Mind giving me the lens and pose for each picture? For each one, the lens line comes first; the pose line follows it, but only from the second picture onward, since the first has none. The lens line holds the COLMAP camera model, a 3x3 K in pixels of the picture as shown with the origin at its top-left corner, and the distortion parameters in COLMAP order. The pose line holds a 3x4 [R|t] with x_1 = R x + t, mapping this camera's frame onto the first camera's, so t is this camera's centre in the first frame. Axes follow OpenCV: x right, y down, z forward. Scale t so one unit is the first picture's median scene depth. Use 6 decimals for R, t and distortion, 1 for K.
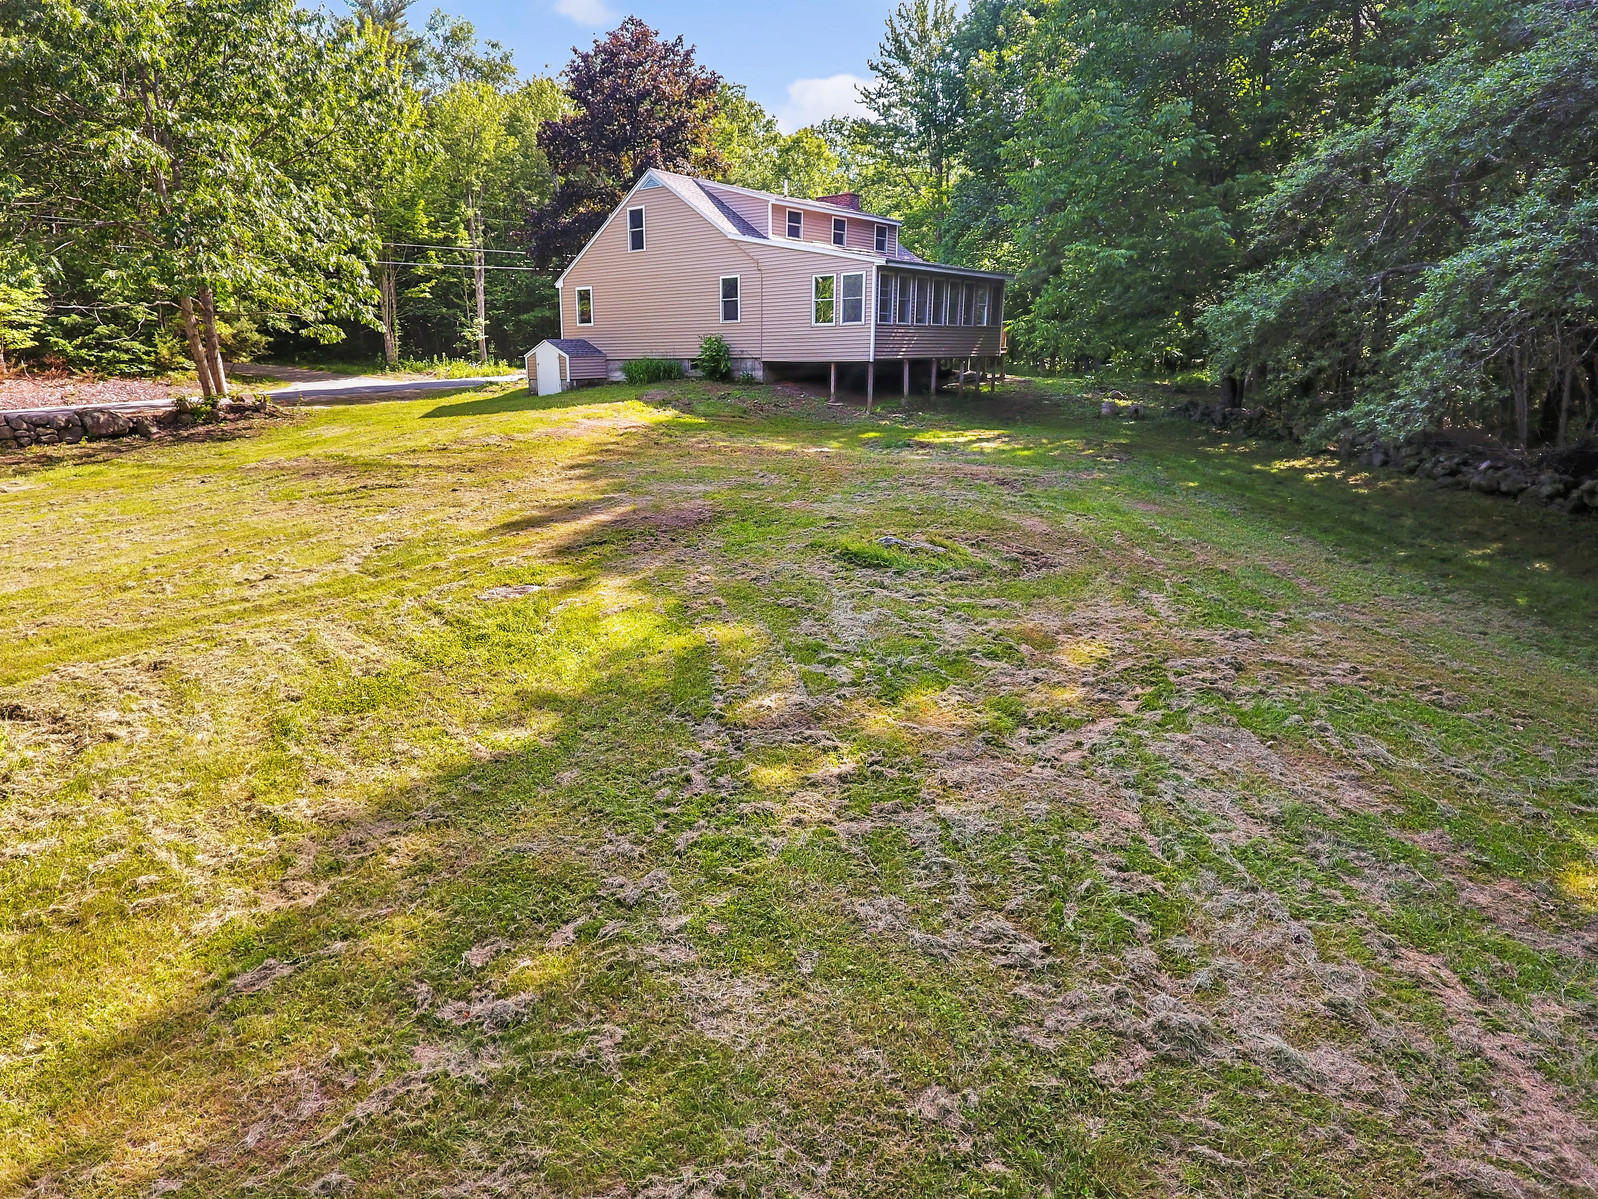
lens RADIAL K [[963.5, 0, 799.0], [0, 963.5, 599.5], [0, 0, 1]] dist [-0.000449, -0.000671]
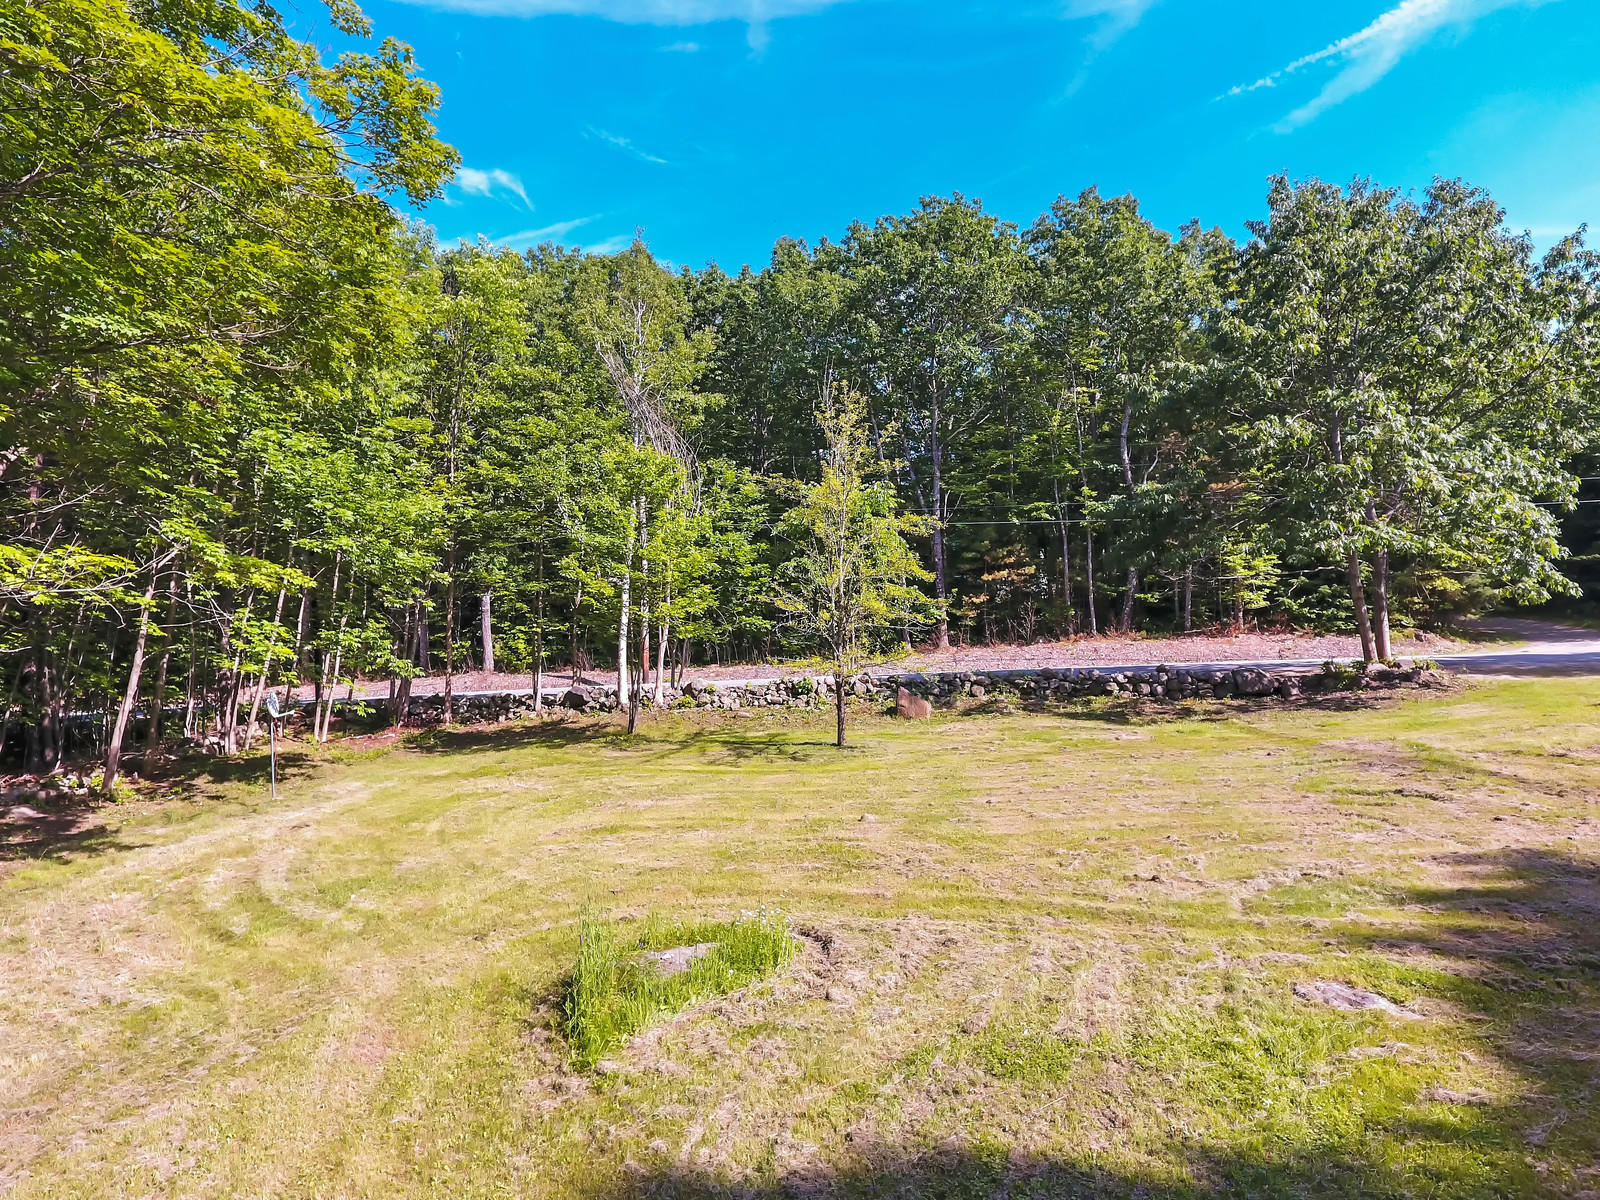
lens RADIAL K [[964.7, 0, 800.0], [0, 964.7, 600.0], [0, 0, 1]] dist [-0.000449, -0.000671]
pose [[0.321266, -0.003959, -0.946981, 0.098874], [-0.223781, 0.971352, -0.079979, -0.062477], [0.920169, 0.237611, 0.311177, 0.162736]]
